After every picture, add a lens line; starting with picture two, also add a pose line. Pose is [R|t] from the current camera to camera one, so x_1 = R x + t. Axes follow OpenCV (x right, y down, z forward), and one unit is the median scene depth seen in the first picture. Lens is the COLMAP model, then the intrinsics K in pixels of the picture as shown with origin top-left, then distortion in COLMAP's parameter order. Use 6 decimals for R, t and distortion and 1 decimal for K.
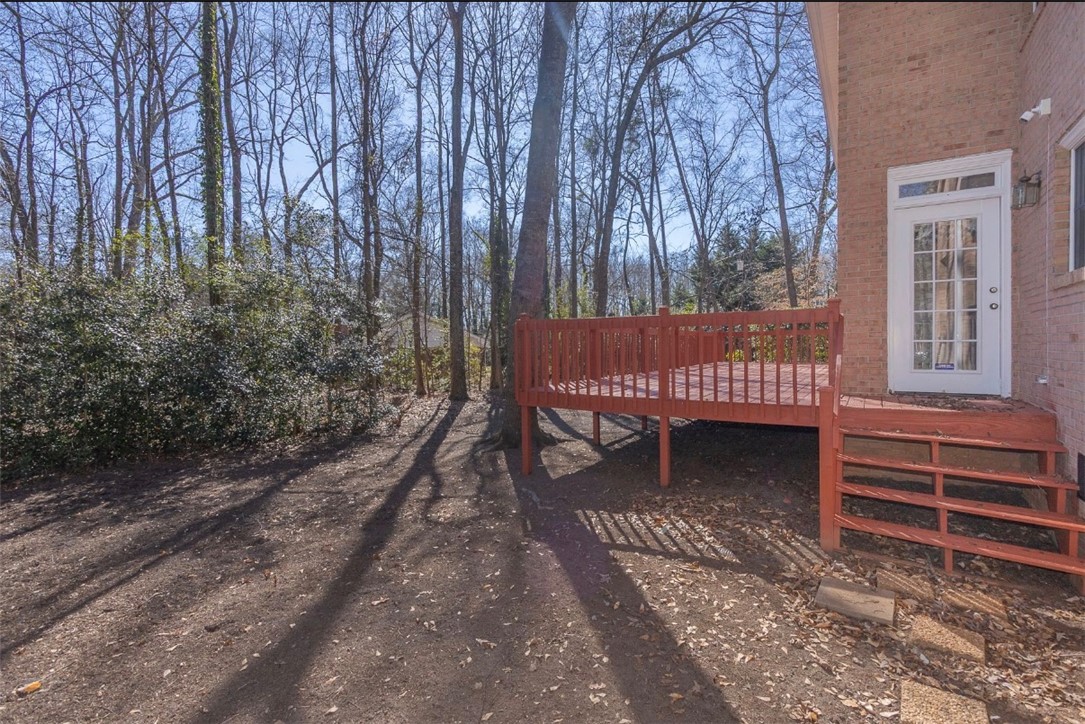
lens RADIAL K [[502.0, 0, 542.7], [0, 502.0, 345.1], [0, 0, 1]] dist [0.003880, 0.000602]
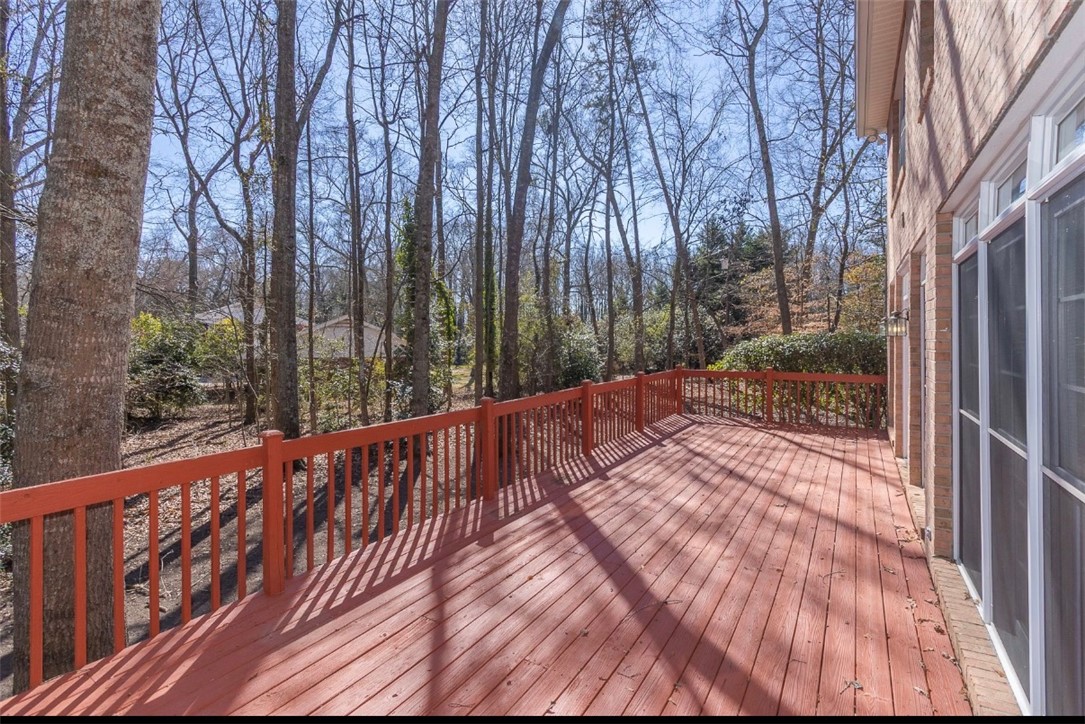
lens RADIAL K [[502.0, 0, 542.7], [0, 502.0, 345.1], [0, 0, 1]] dist [0.003880, 0.000602]
pose [[0.999846, -0.000445, 0.017532, 0.070211], [0.000291, 0.999961, 0.008824, -0.029041], [-0.017535, -0.008818, 0.999807, 0.145244]]
